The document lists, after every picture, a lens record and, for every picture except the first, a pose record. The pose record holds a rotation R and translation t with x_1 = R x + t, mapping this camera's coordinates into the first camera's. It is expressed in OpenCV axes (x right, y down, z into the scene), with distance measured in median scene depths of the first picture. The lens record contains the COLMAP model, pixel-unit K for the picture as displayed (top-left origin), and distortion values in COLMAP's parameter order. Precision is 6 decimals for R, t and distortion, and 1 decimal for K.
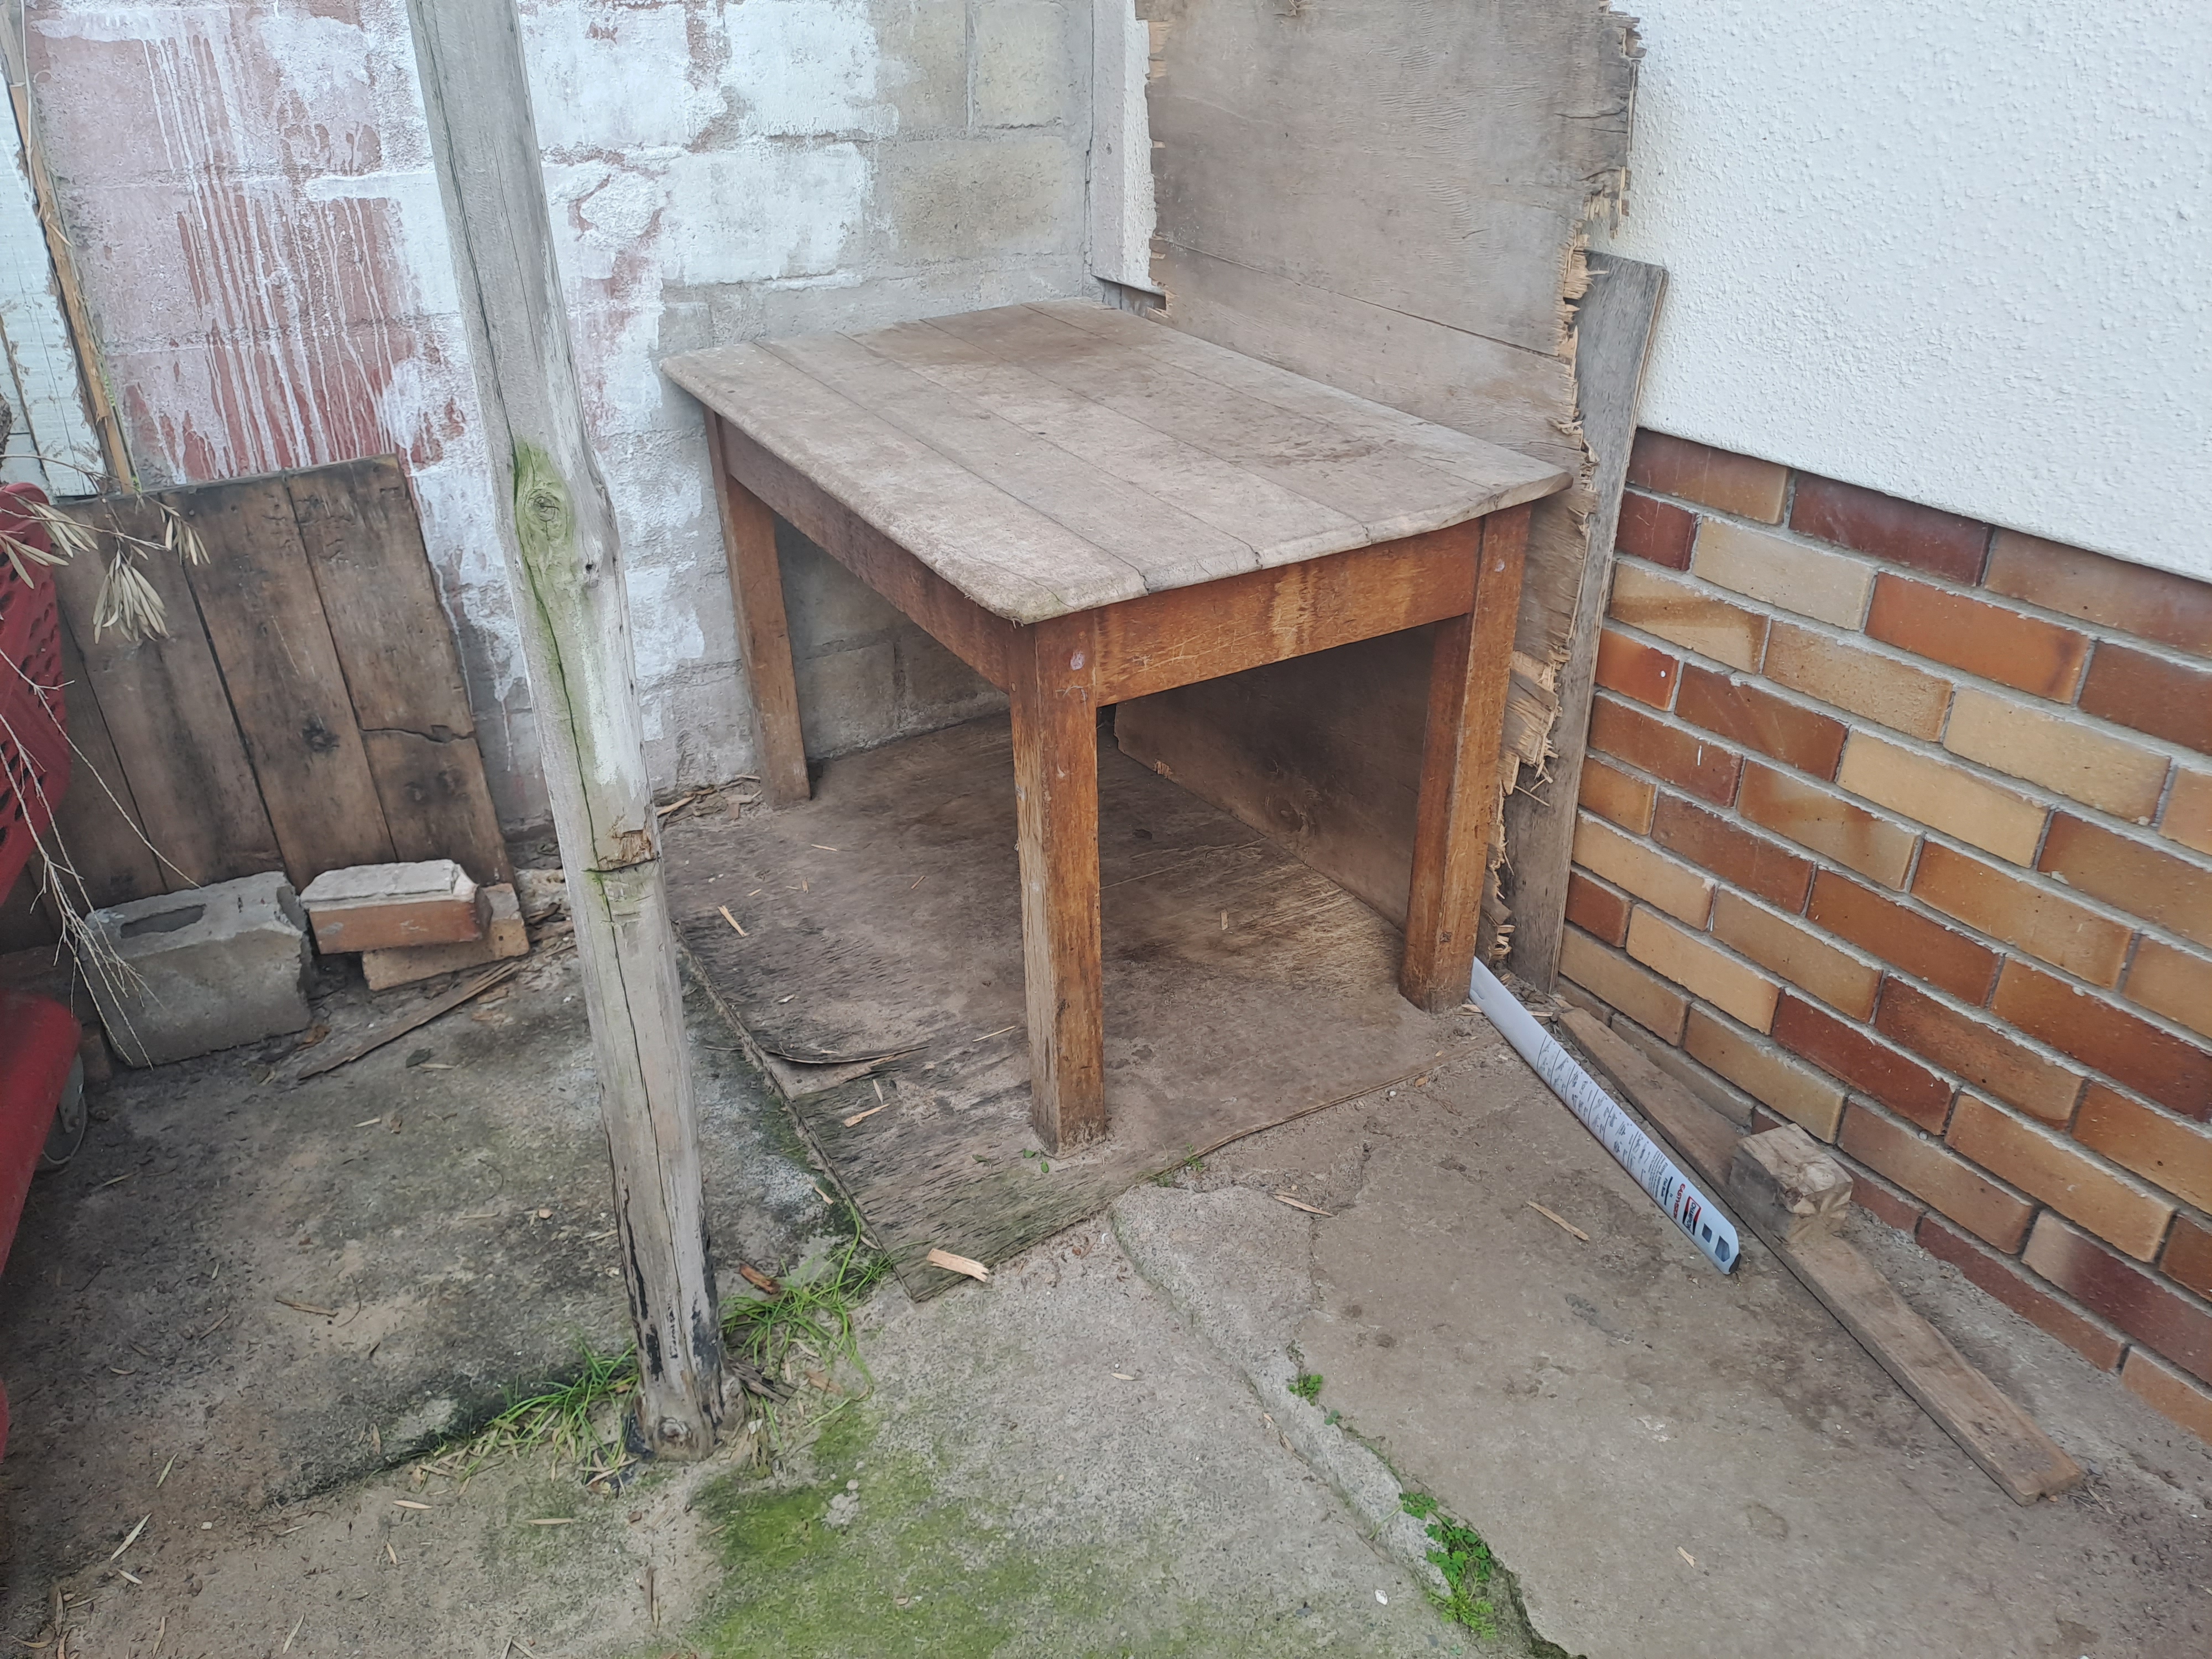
lens RADIAL K [[1668.0, 0, 1106.0], [0, 1668.0, 829.5], [0, 0, 1]] dist [0.058849, -0.049350]
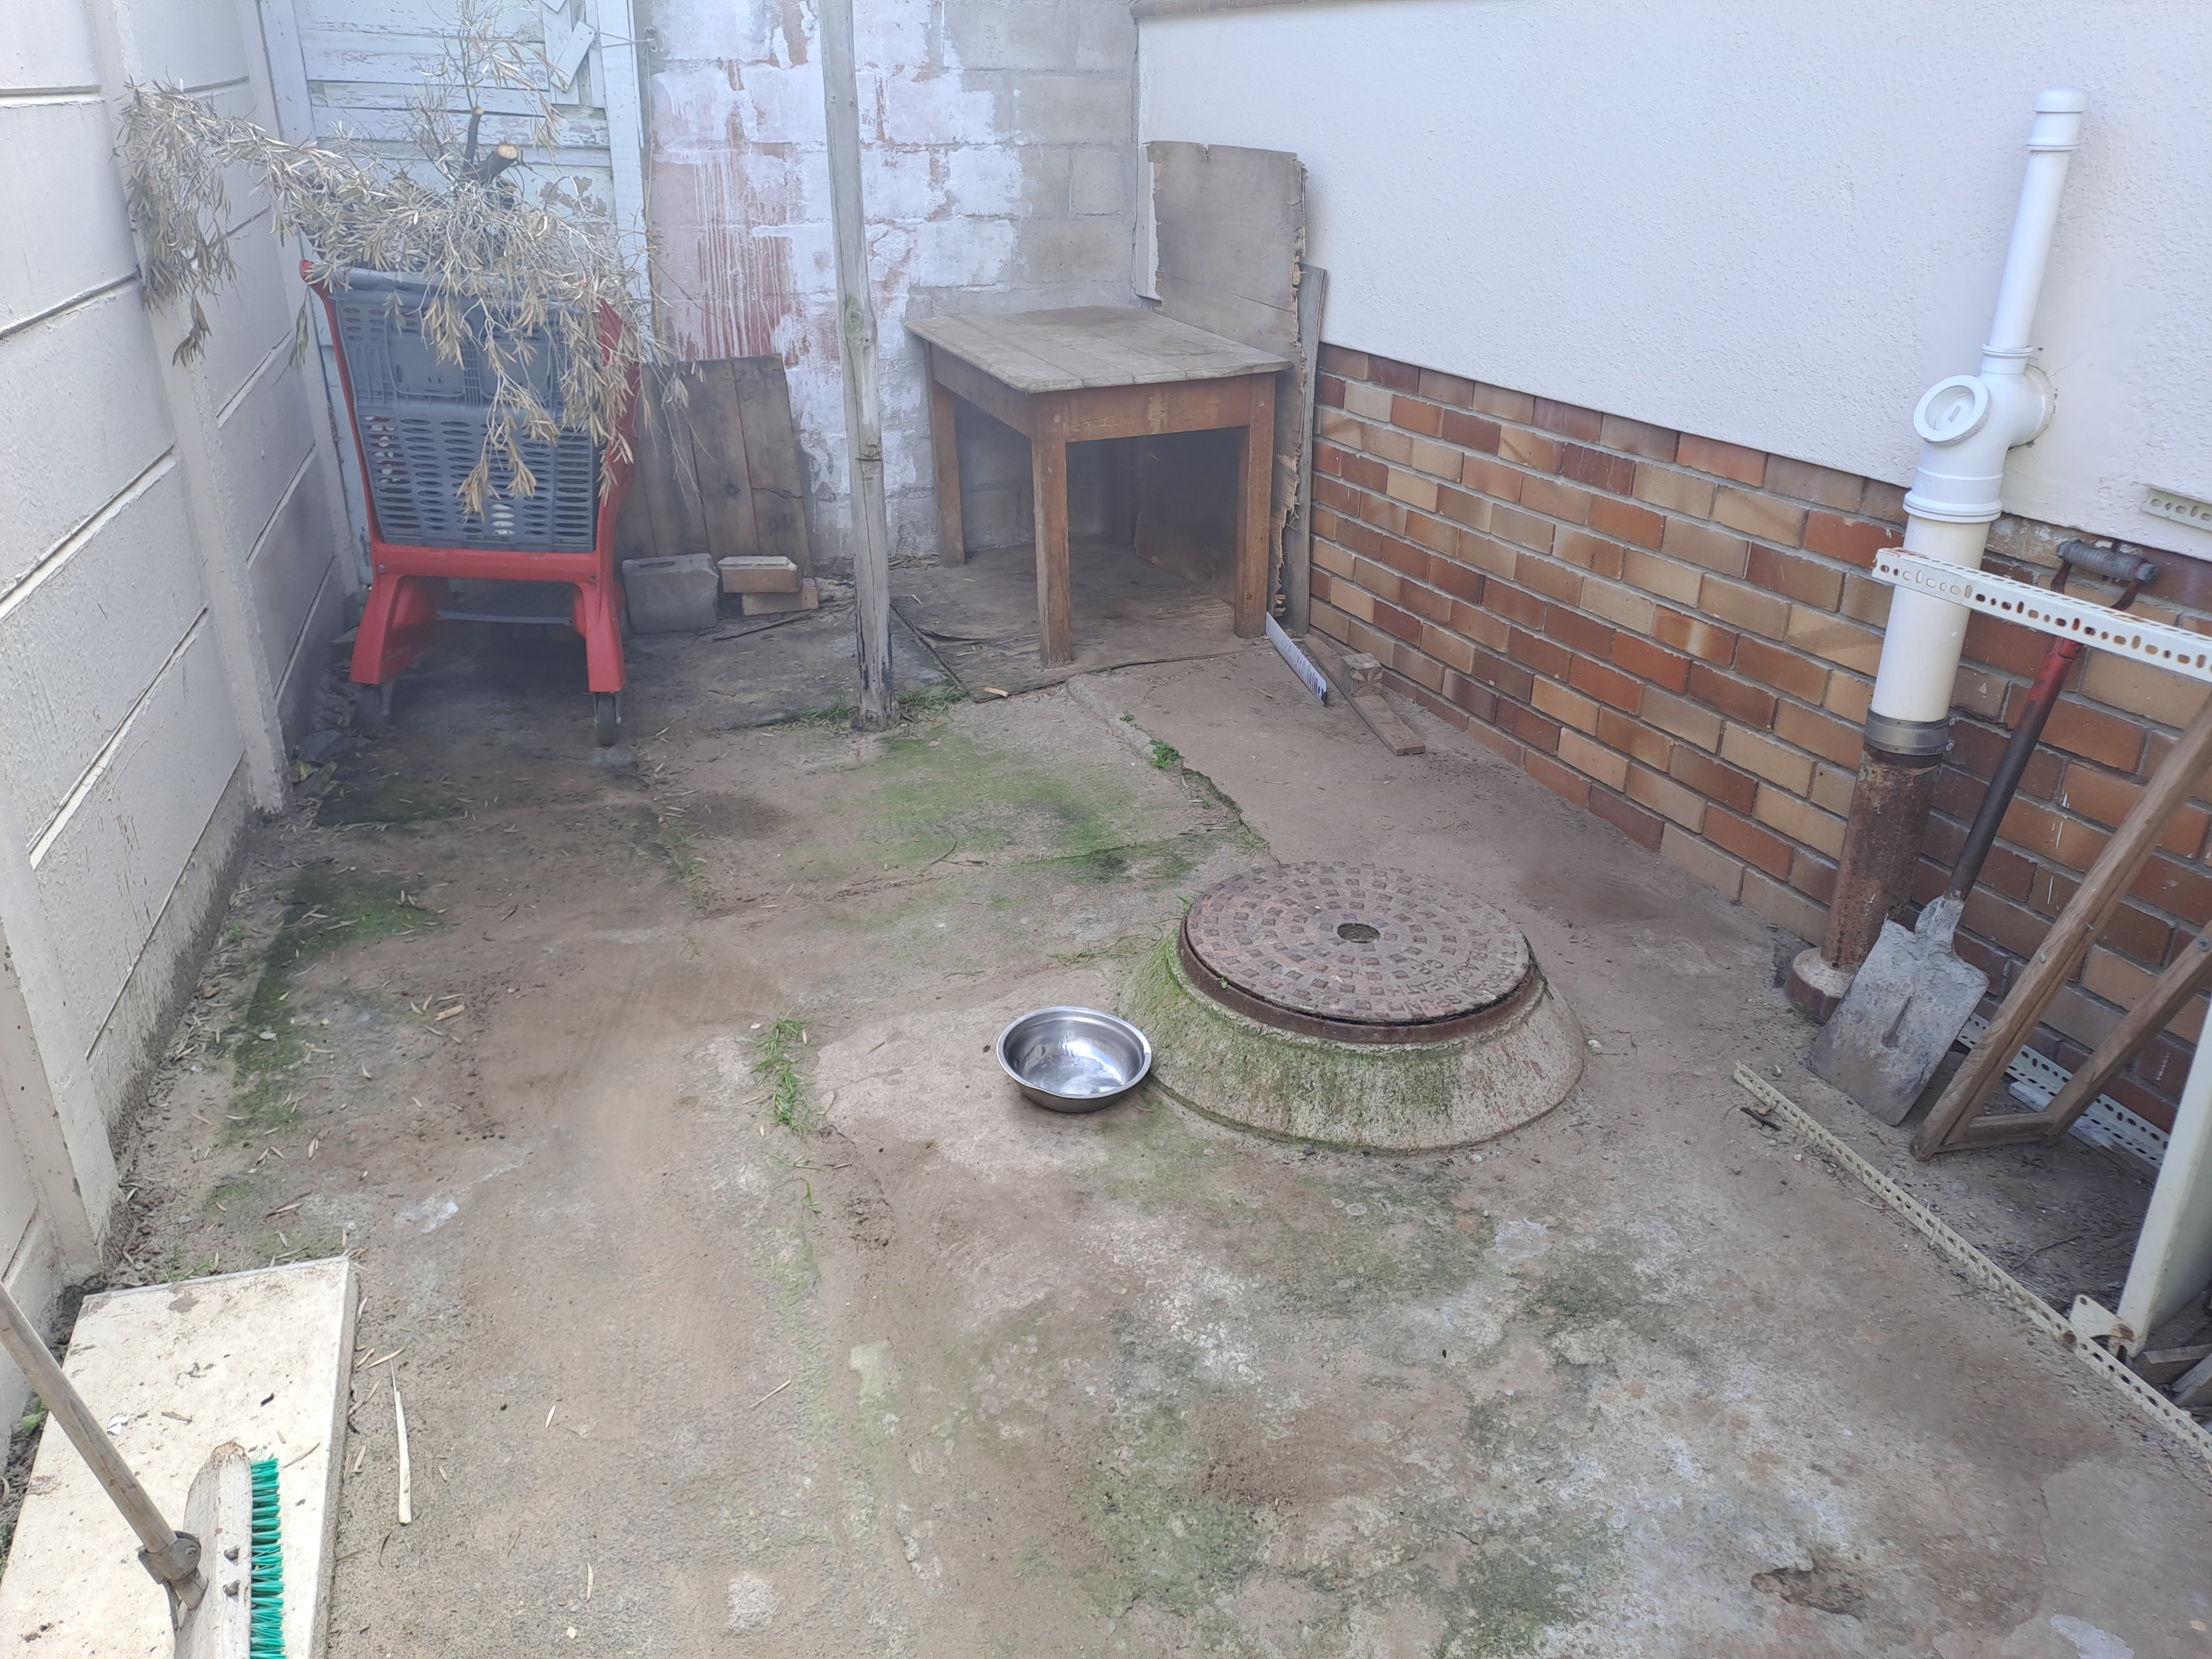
lens RADIAL K [[1641.1, 0, 1120.3], [0, 1641.1, 834.4], [0, 0, 1]] dist [0.098878, -0.157718]
pose [[0.989772, 0.067138, -0.125871, 0.324629], [-0.075073, 0.995408, -0.059388, 0.495783], [0.121306, 0.068231, 0.990267, -1.030276]]
